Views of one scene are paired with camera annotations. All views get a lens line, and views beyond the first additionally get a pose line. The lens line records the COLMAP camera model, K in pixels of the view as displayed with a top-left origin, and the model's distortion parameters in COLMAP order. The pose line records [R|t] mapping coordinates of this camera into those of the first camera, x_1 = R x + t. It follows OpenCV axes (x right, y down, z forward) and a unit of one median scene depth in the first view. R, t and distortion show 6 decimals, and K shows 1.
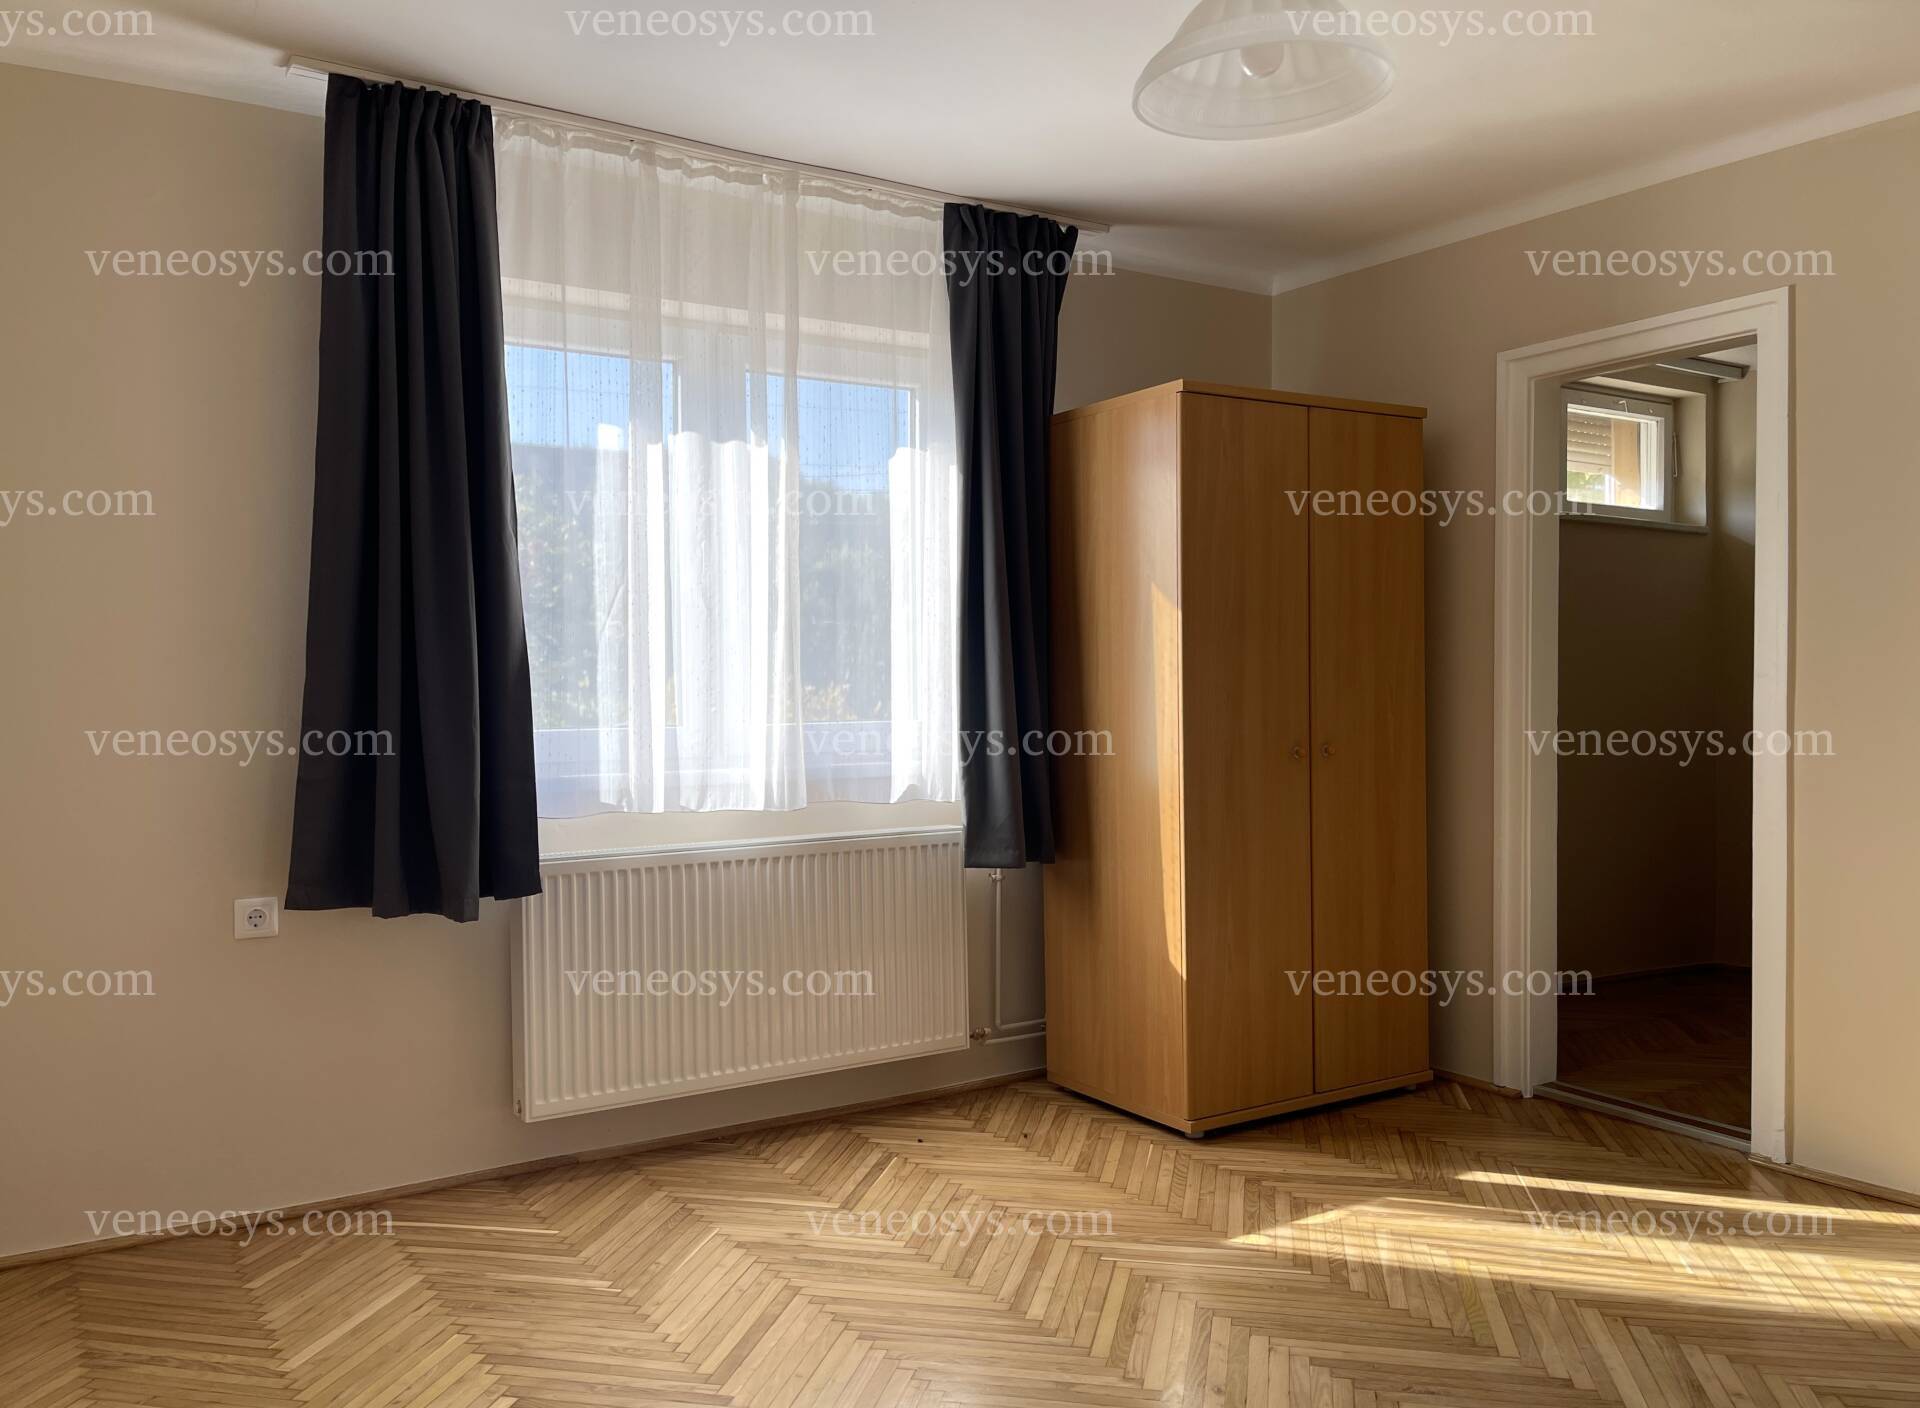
lens RADIAL K [[1513.8, 0, 887.9], [0, 1513.8, 713.0], [0, 0, 1]] dist [0.075254, -0.100055]
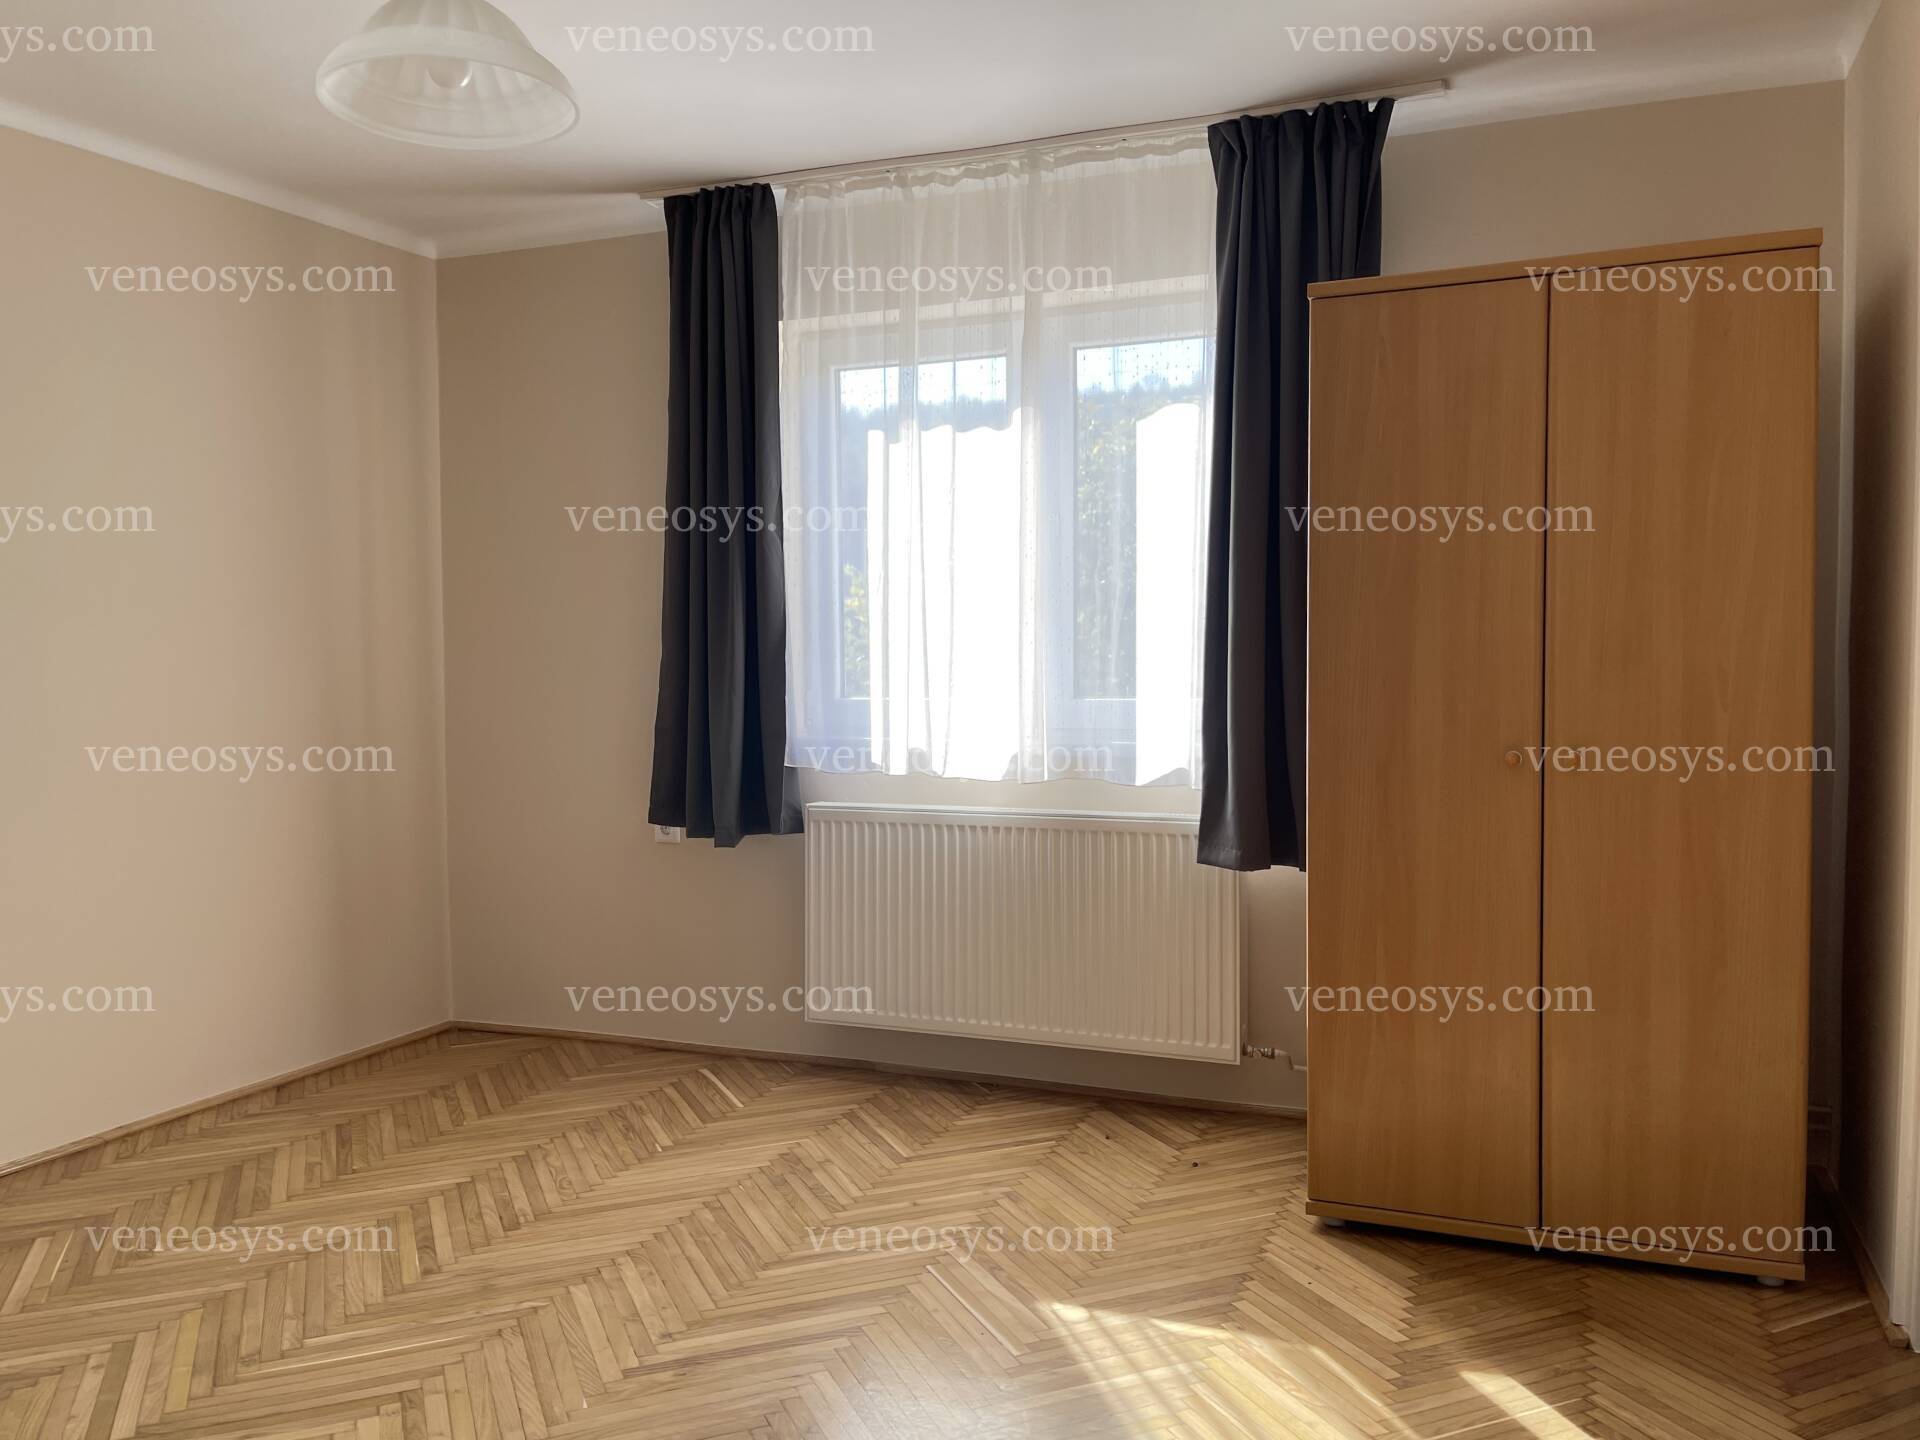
lens RADIAL K [[1513.8, 0, 972.7], [0, 1513.8, 710.3], [0, 0, 1]] dist [0.075254, -0.100055]
pose [[0.578623, 0.039678, -0.814629, 0.789634], [-0.011824, 0.999119, 0.040265, -0.027534], [0.815509, -0.013666, 0.578583, 0.401544]]
